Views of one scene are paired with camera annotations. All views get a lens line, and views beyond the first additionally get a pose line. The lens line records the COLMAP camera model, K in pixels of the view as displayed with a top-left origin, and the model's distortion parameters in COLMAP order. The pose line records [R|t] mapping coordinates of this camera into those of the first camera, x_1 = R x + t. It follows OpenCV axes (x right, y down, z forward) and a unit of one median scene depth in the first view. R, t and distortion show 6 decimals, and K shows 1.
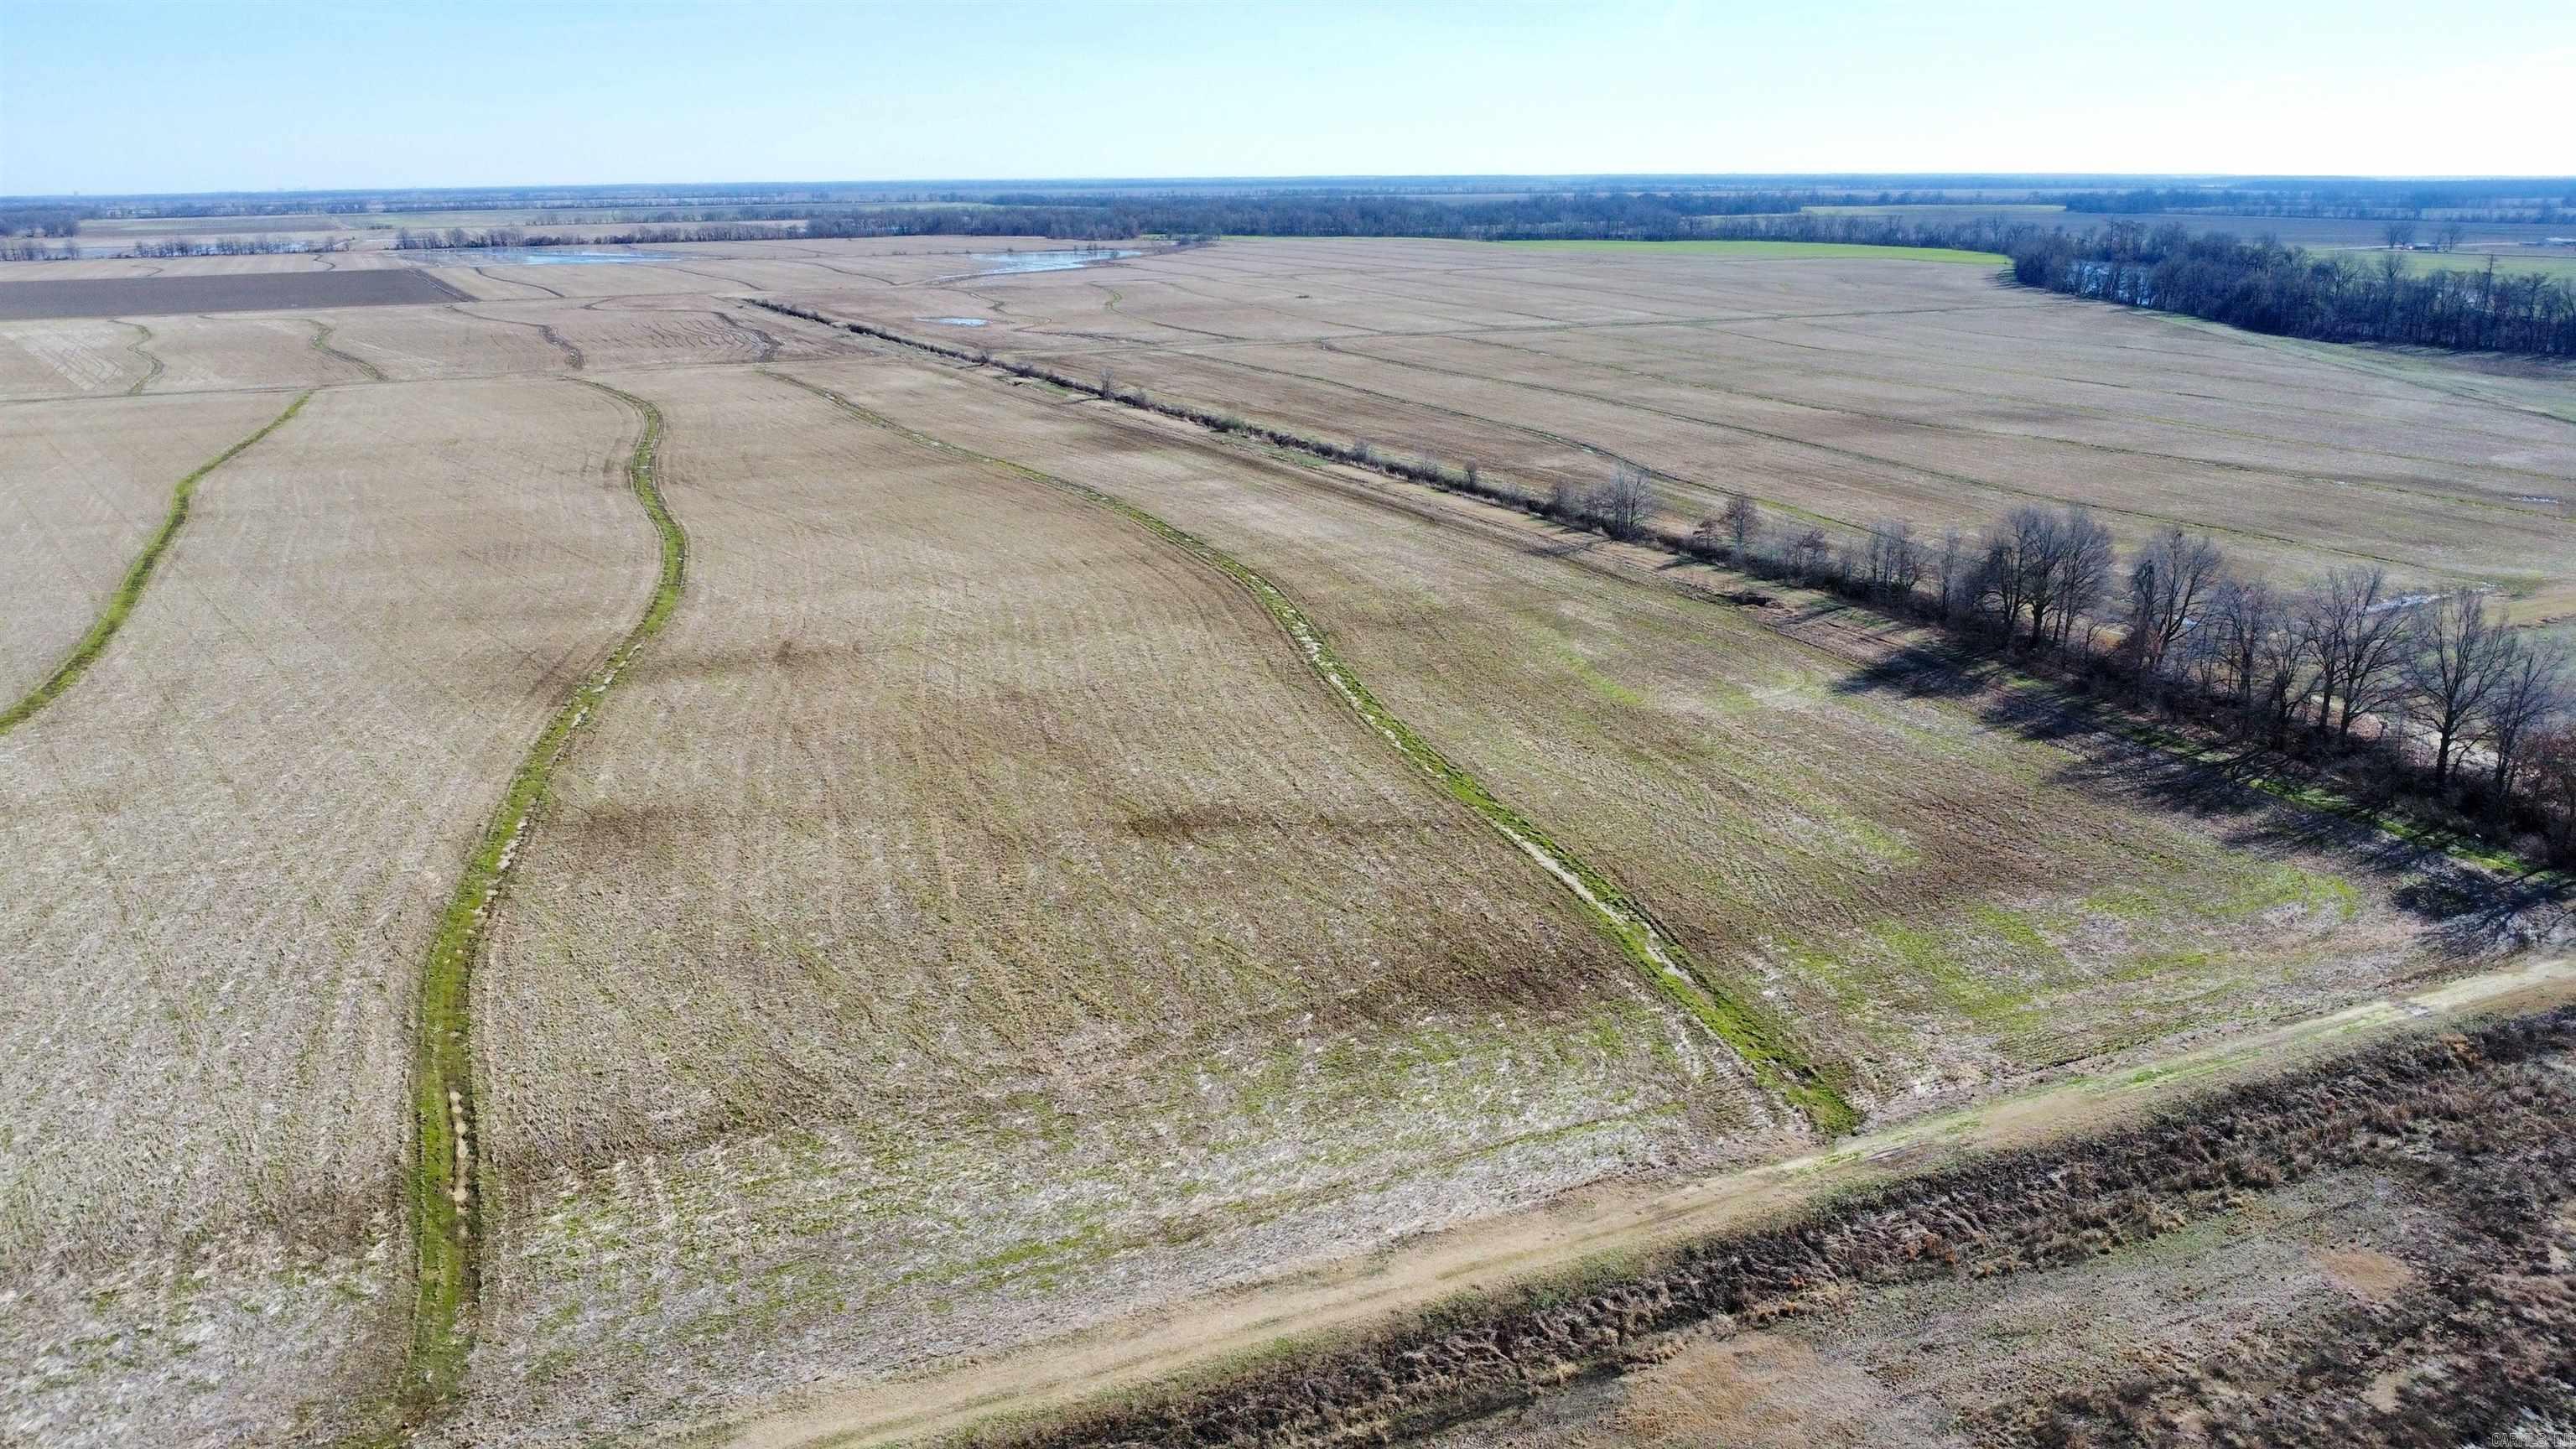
lens RADIAL K [[1863.5, 0, 1272.8], [0, 1863.5, 727.7], [0, 0, 1]] dist [-0.019885, -0.027067]
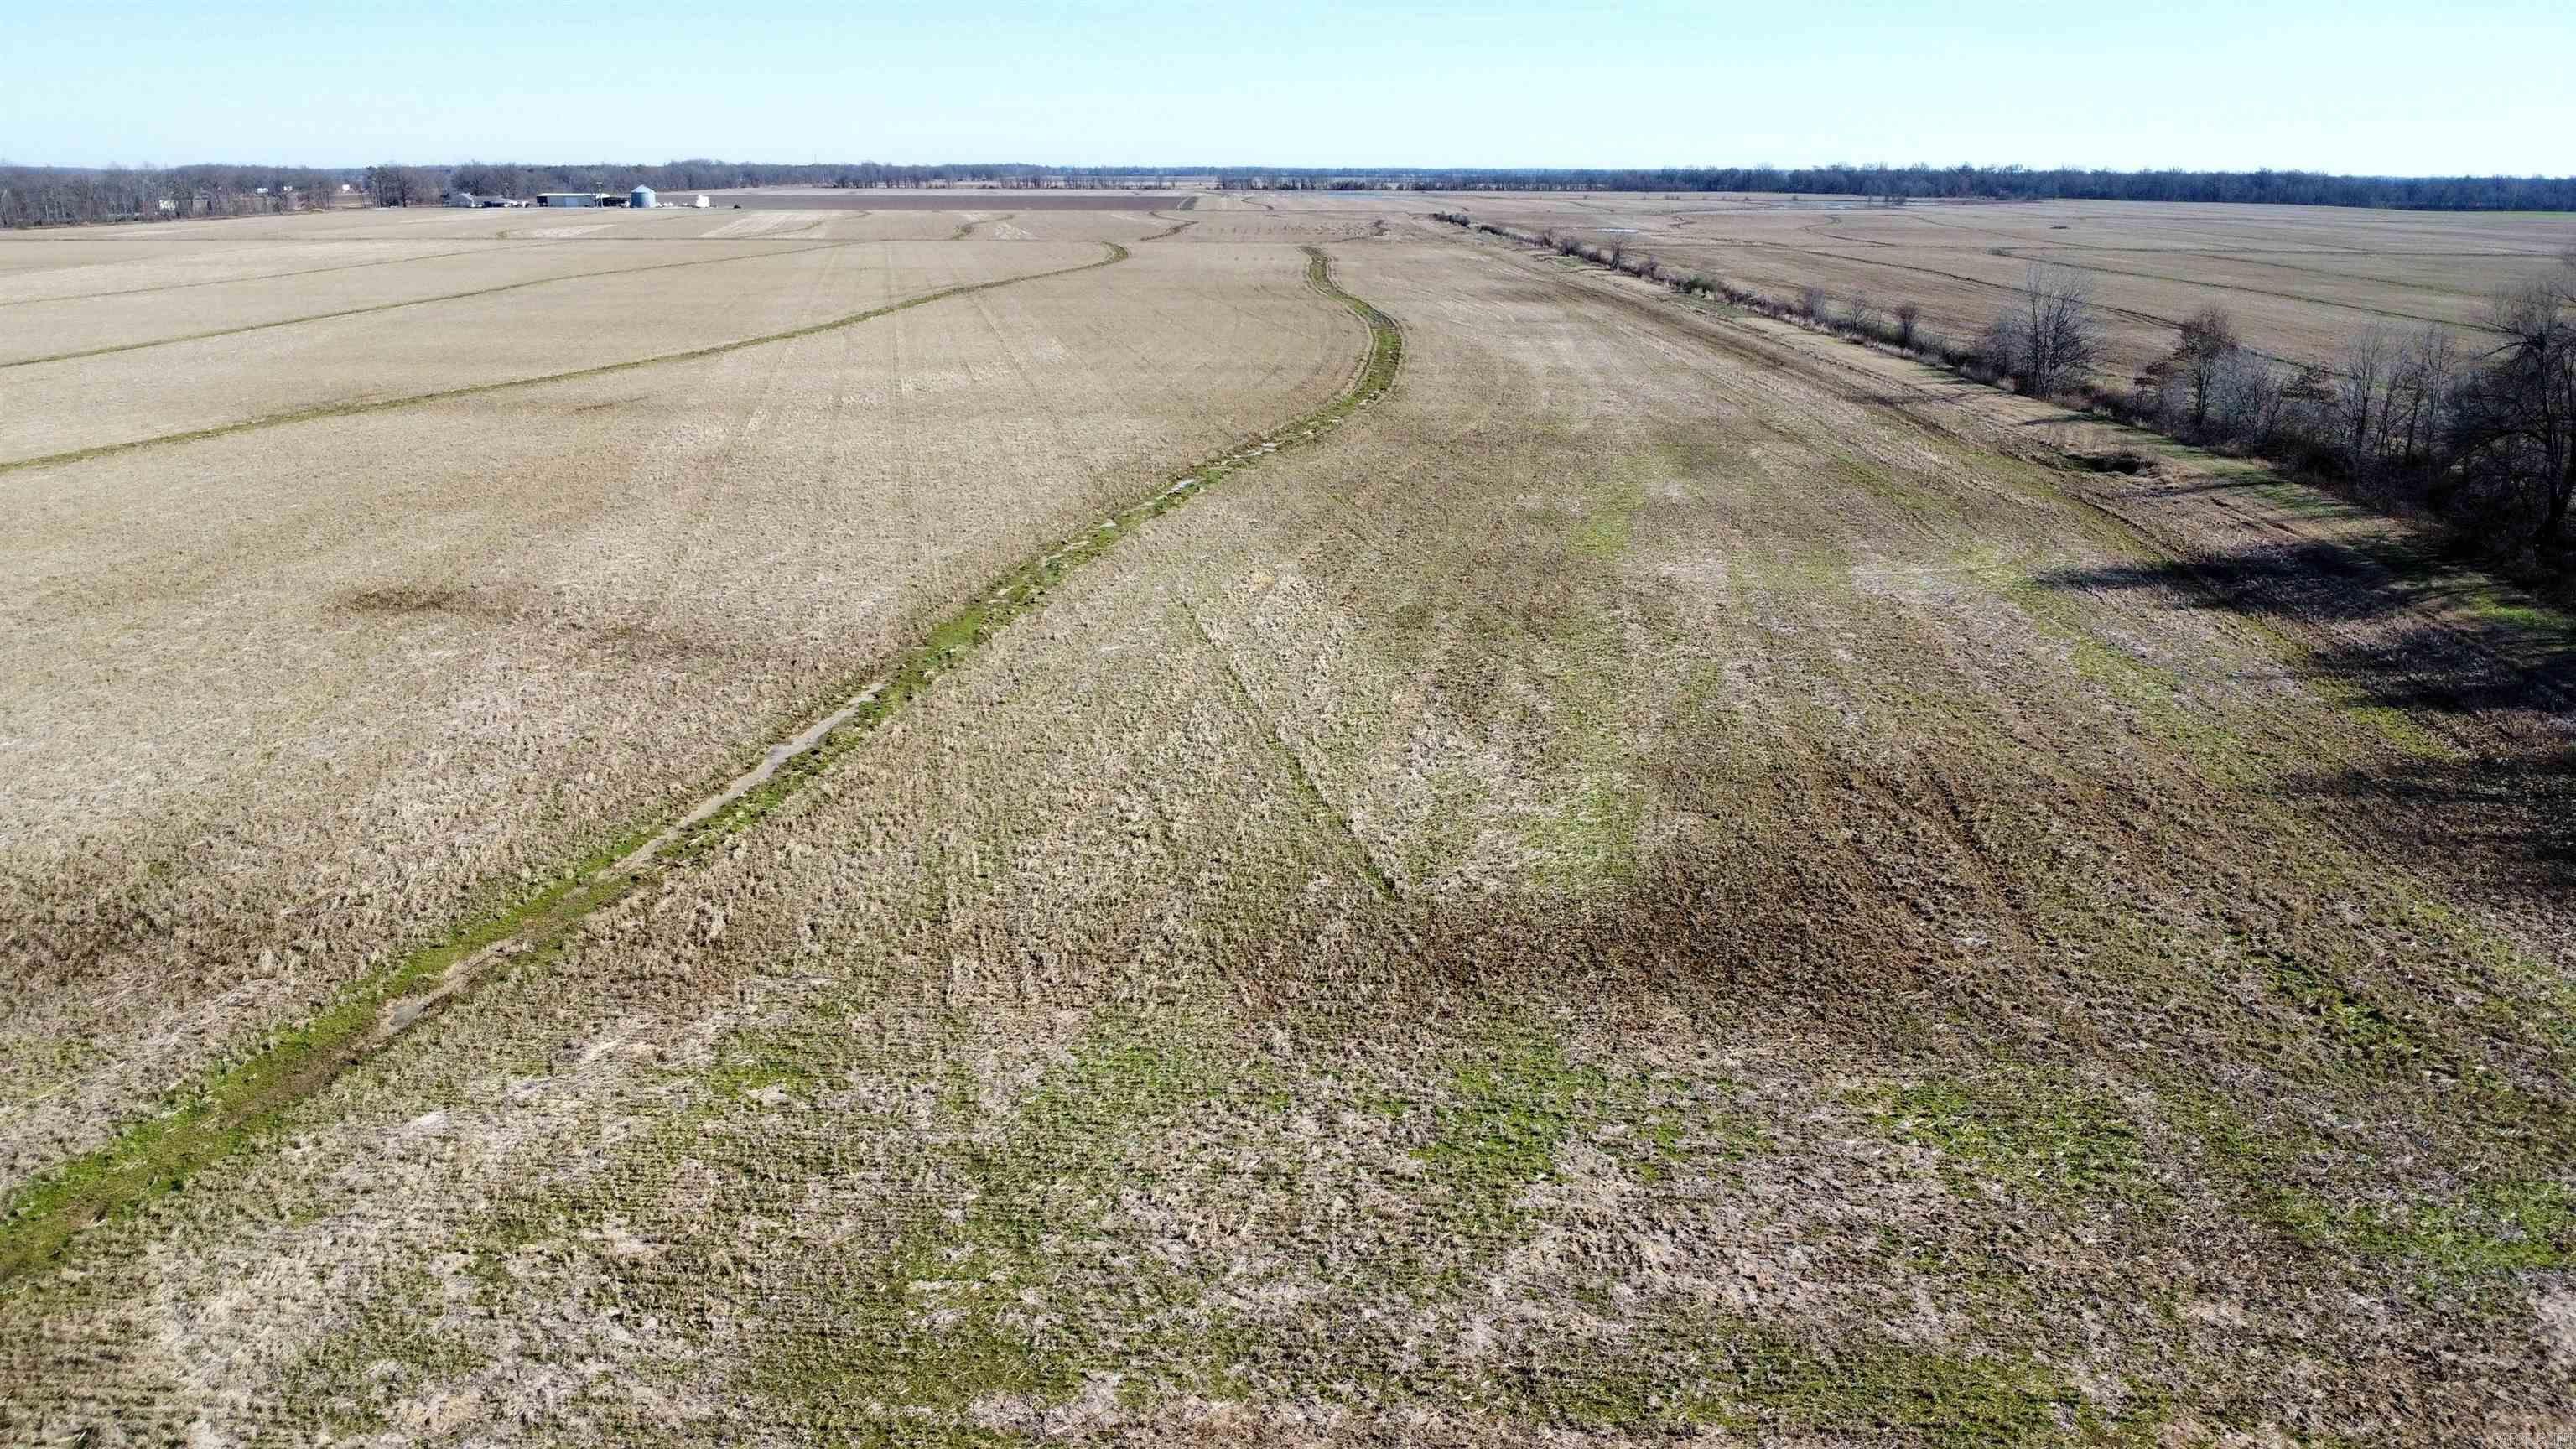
lens RADIAL K [[1833.7, 0, 1244.6], [0, 1833.7, 721.0], [0, 0, 1]] dist [-0.028145, 0.001186]
pose [[0.893988, 0.135512, -0.427109, 0.369693], [-0.131250, 0.990560, 0.039562, 0.028185], [0.428438, 0.020690, 0.903334, 0.544076]]
